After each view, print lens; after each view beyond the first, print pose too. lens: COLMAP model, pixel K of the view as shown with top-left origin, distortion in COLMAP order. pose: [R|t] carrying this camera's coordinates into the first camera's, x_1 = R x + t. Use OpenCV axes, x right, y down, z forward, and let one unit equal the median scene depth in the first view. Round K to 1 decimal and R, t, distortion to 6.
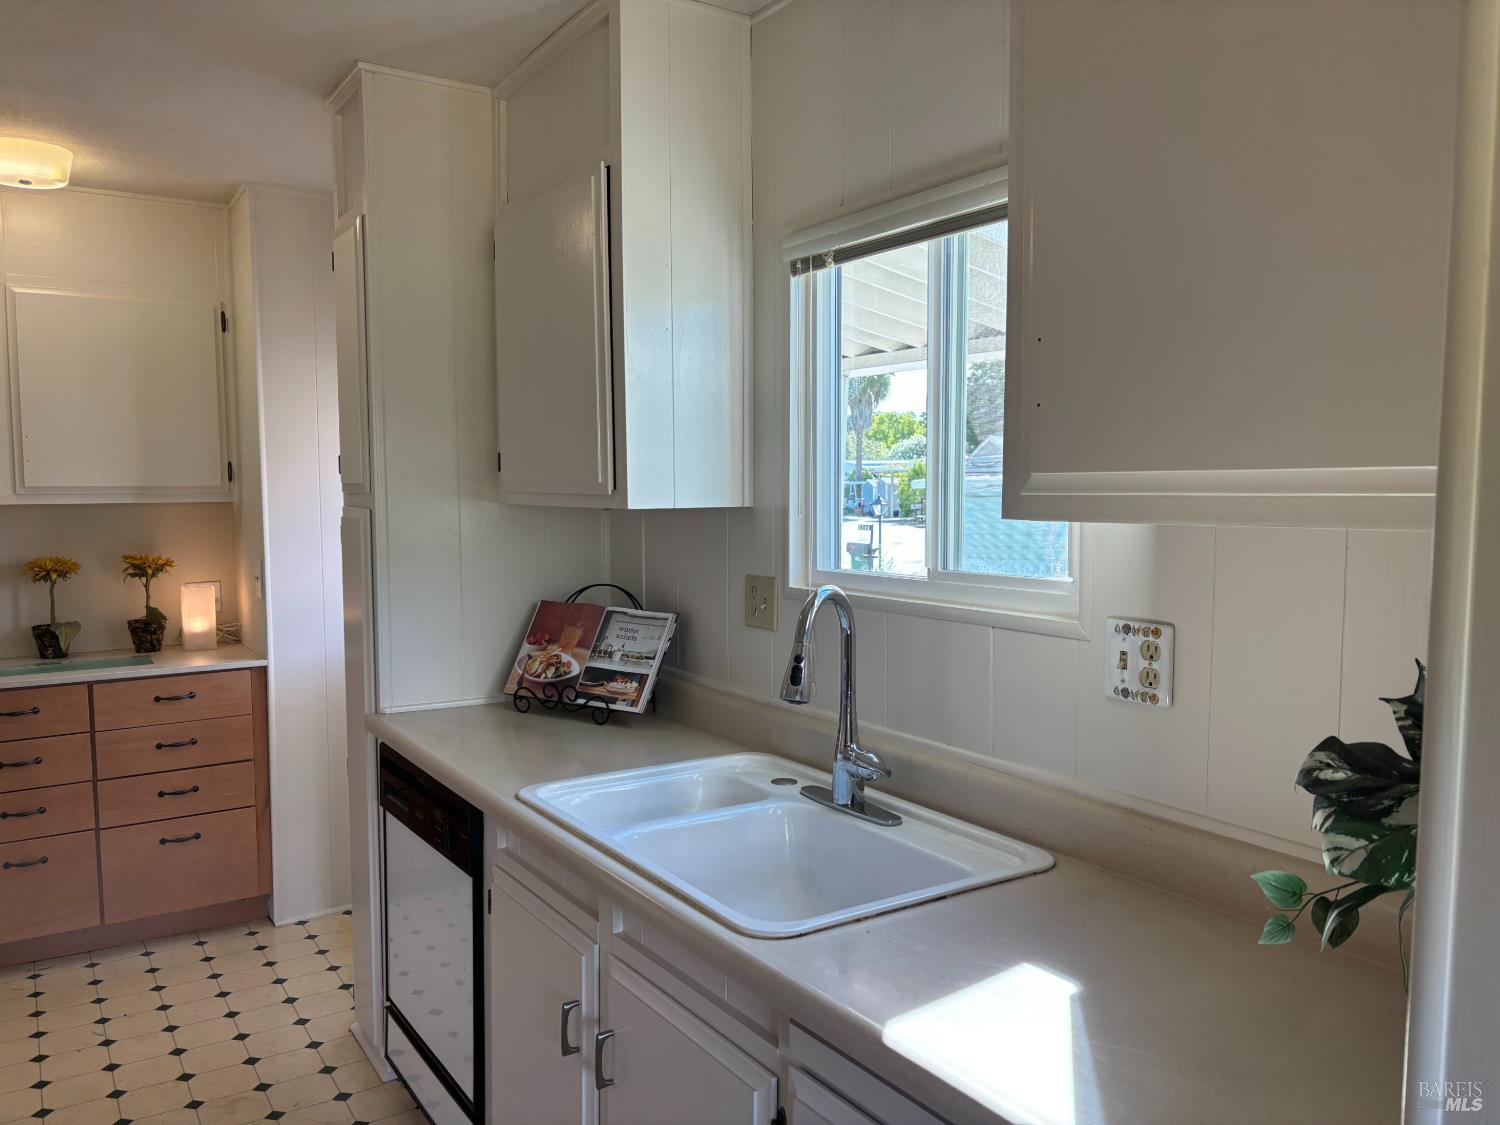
lens RADIAL K [[1133.5, 0, 748.5], [0, 1133.5, 566.9], [0, 0, 1]] dist [0.018710, -0.015883]
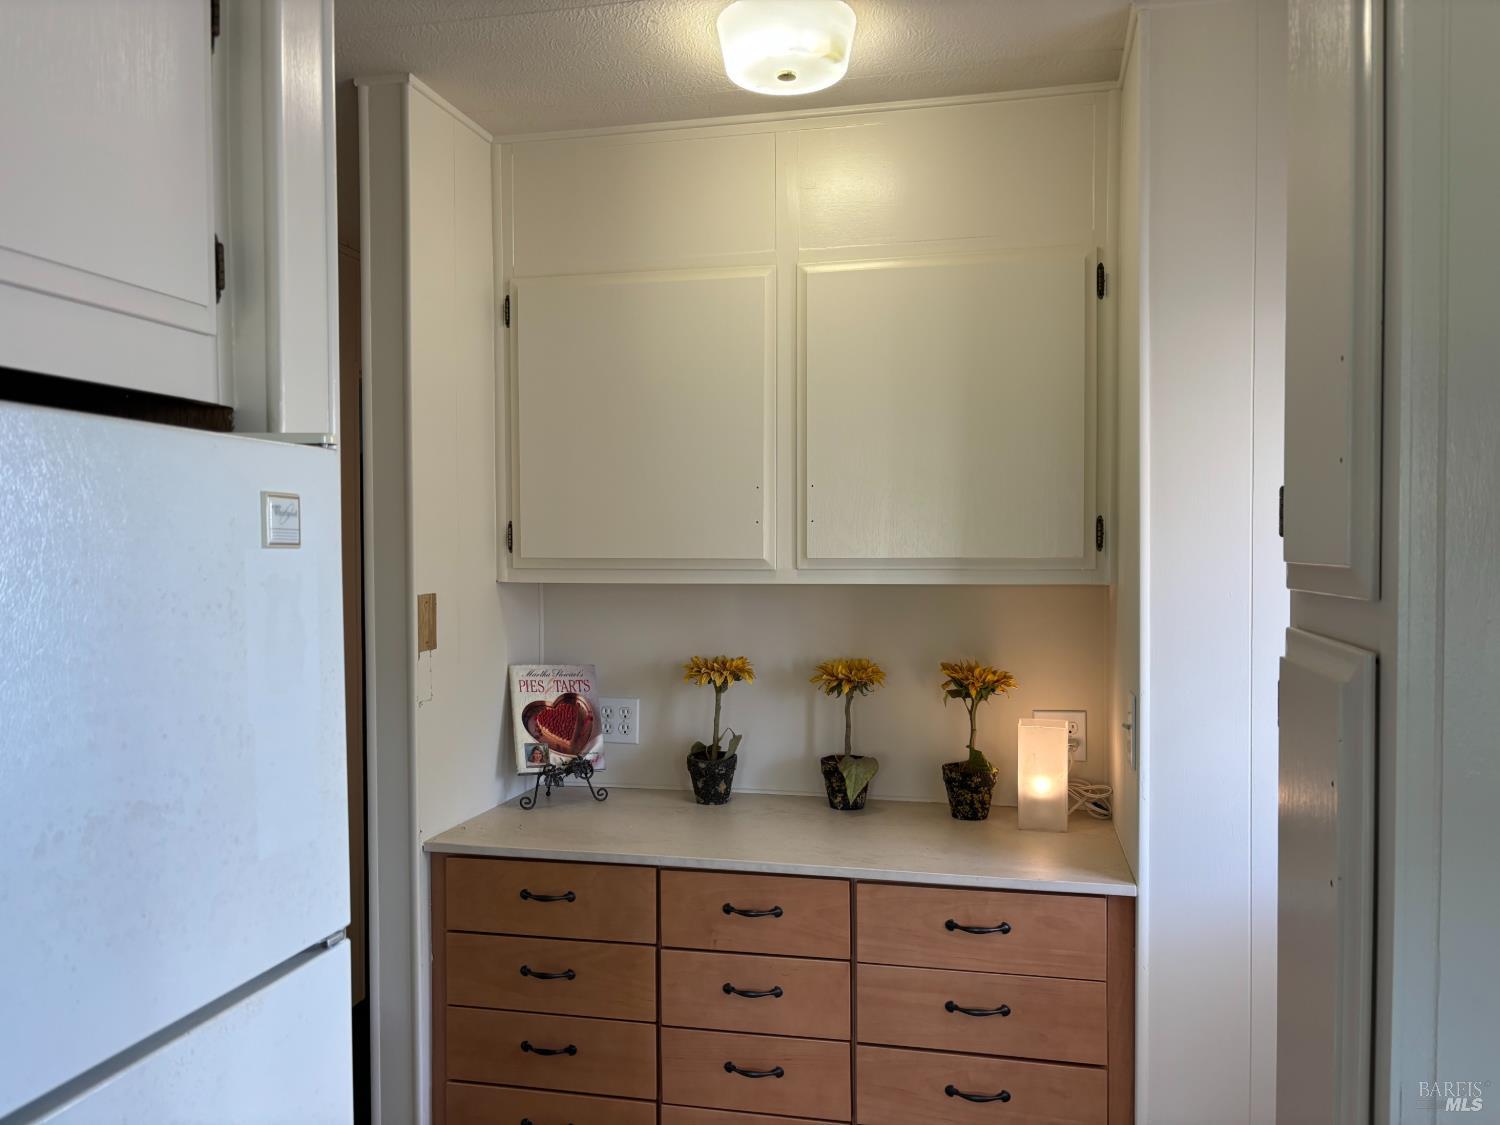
lens RADIAL K [[1133.5, 0, 747.5], [0, 1133.5, 565.0], [0, 0, 1]] dist [0.018710, -0.015883]
pose [[0.695337, 0.015493, -0.718517, -0.164953], [-0.054268, 0.998045, -0.030996, -0.040316], [0.716632, 0.060545, 0.694819, 0.474919]]
